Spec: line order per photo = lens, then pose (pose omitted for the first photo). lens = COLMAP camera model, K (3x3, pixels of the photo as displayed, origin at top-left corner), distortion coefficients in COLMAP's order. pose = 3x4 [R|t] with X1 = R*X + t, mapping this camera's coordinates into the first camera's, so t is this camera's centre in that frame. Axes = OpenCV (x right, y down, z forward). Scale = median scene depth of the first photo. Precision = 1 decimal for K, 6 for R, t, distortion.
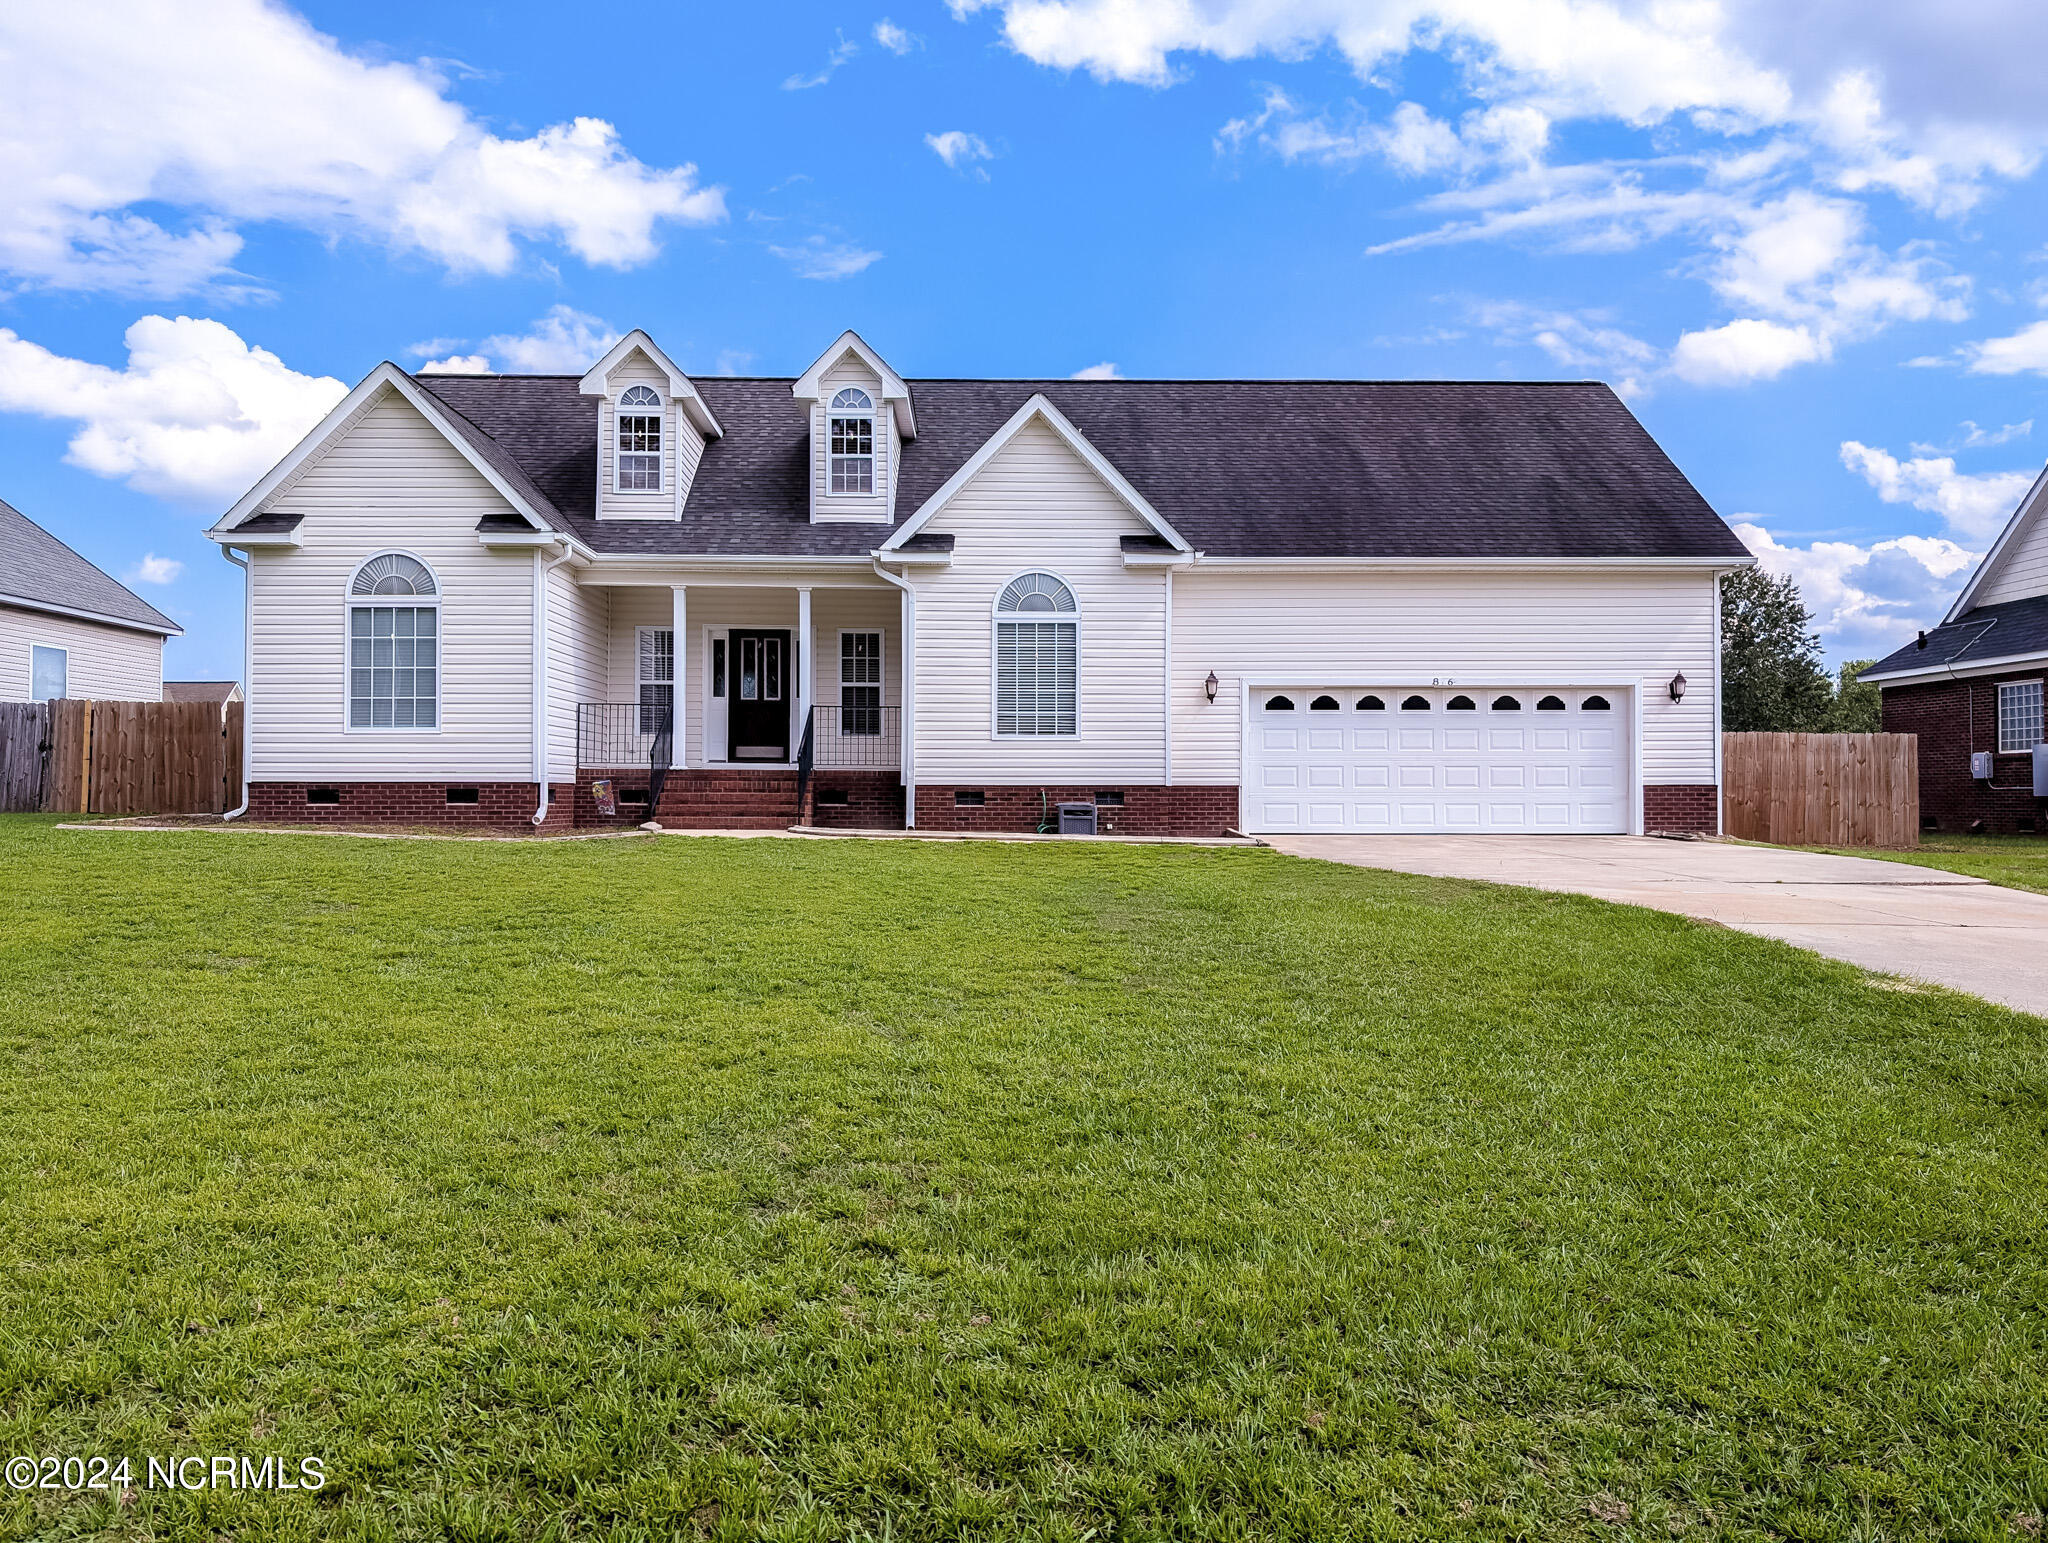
lens RADIAL K [[1462.9, 0, 1024.0], [0, 1462.9, 771.5], [0, 0, 1]] dist [0.007054, -0.003305]
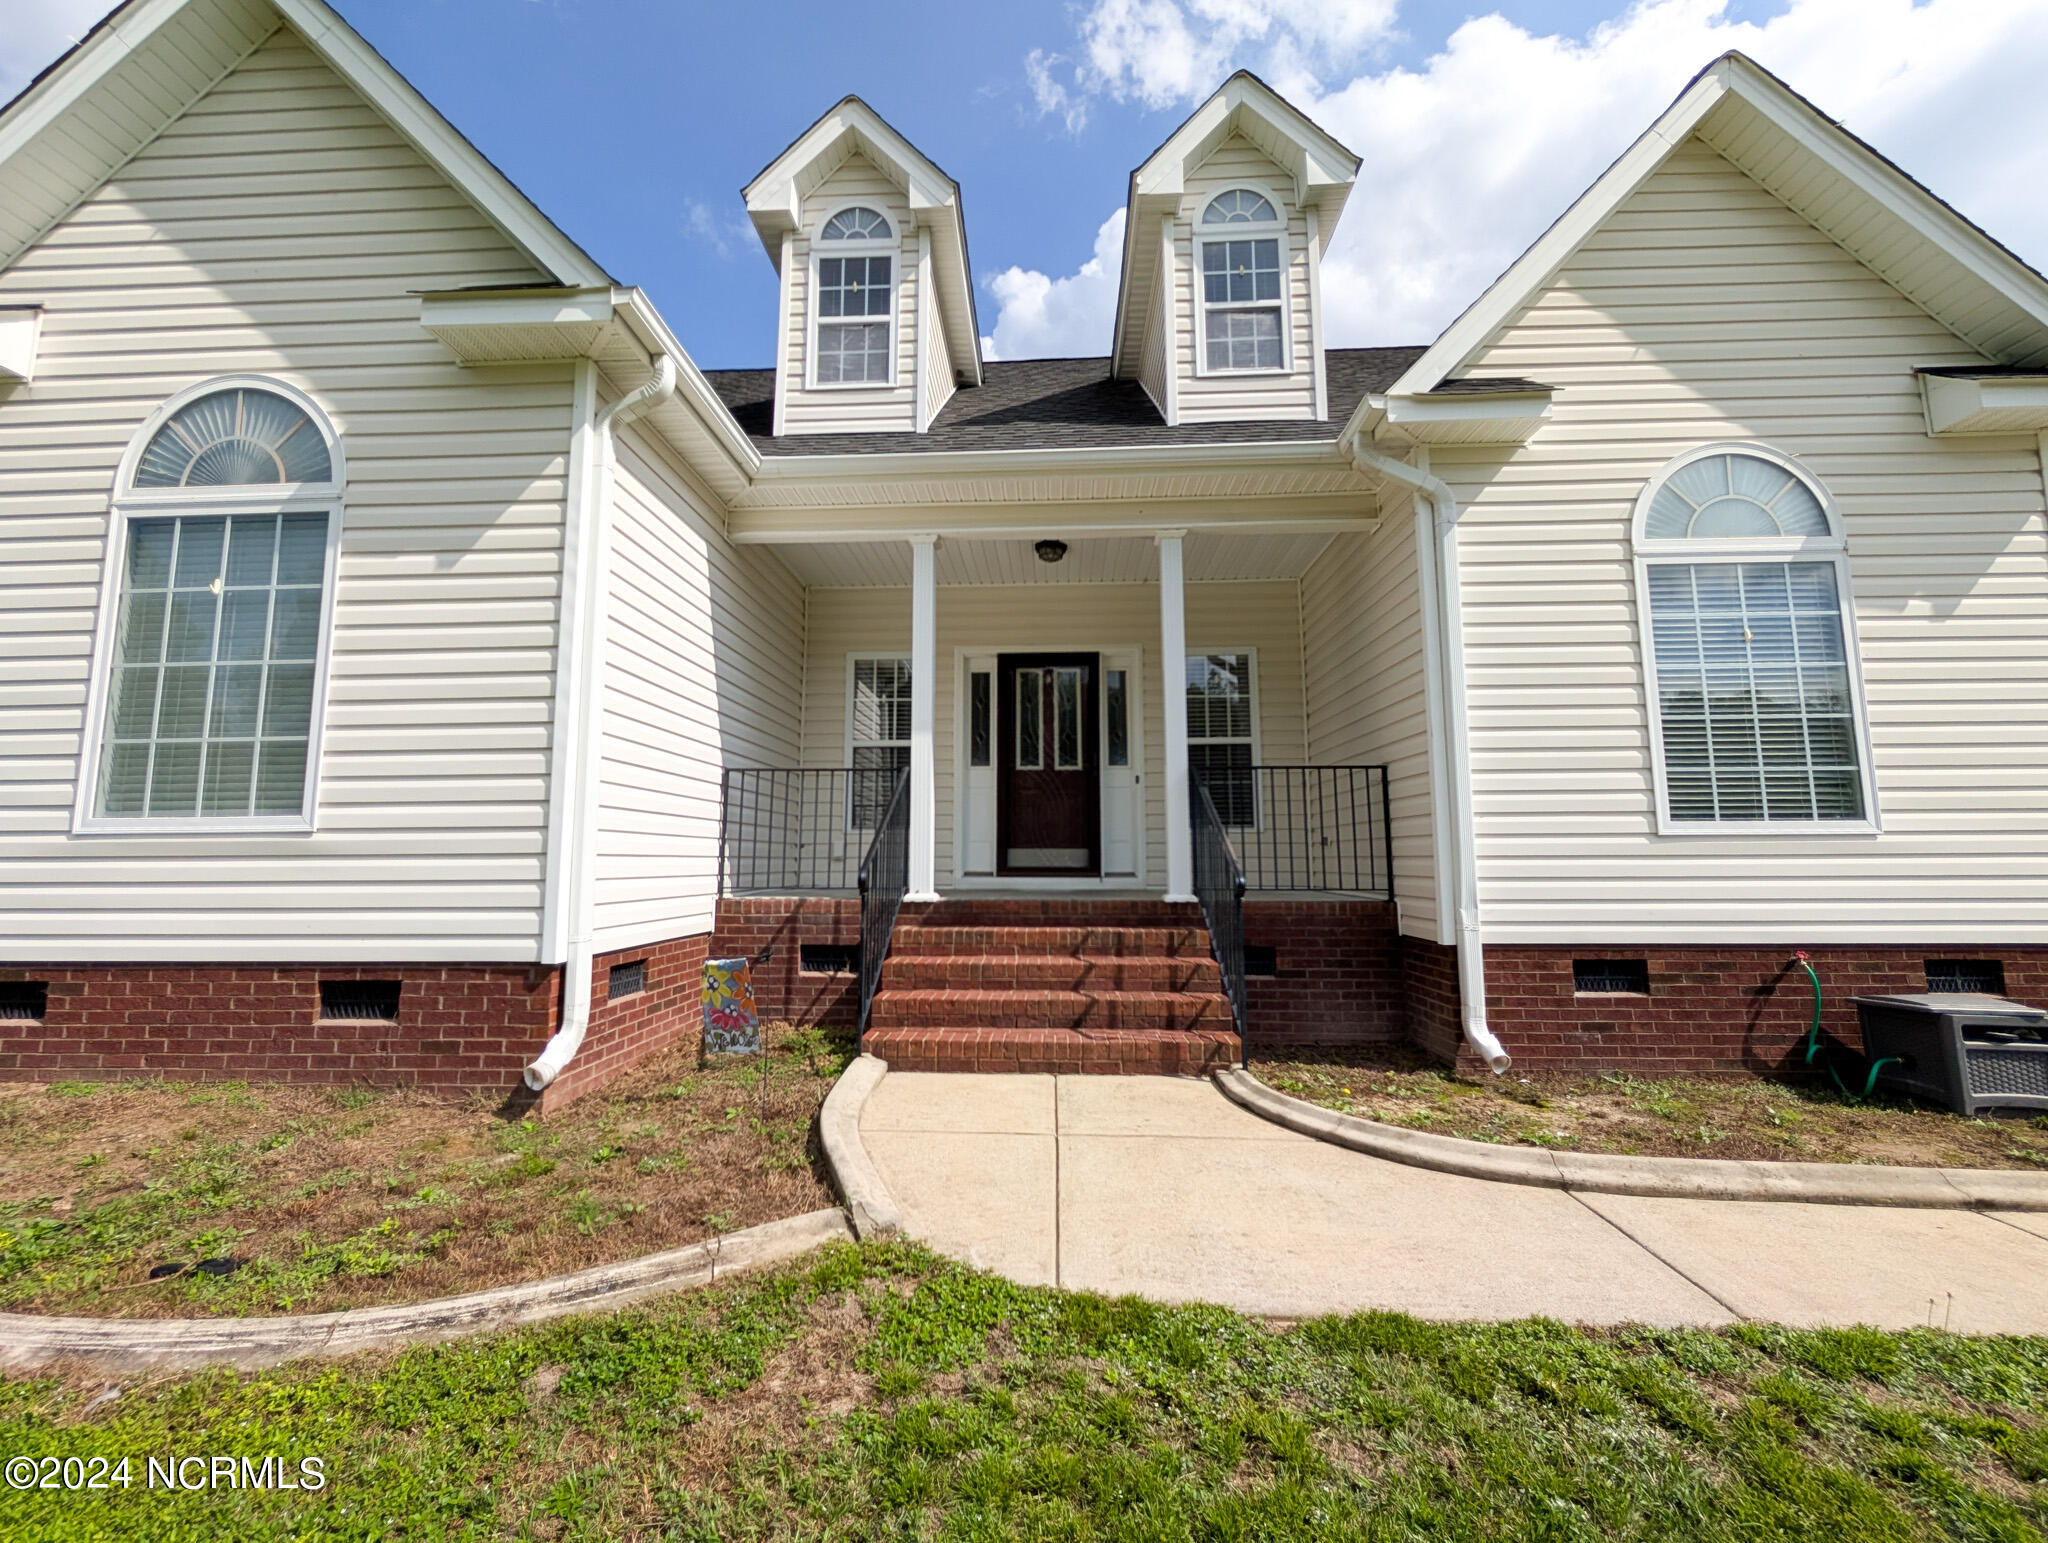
lens RADIAL K [[780.4, 0, 1024.0], [0, 780.4, 771.5], [0, 0, 1]] dist [-0.000740, 0.000133]
pose [[0.996881, -0.015741, -0.077334, -0.223924], [0.007898, 0.994885, -0.100703, -0.022132], [0.078524, 0.099778, 0.991906, 0.915801]]
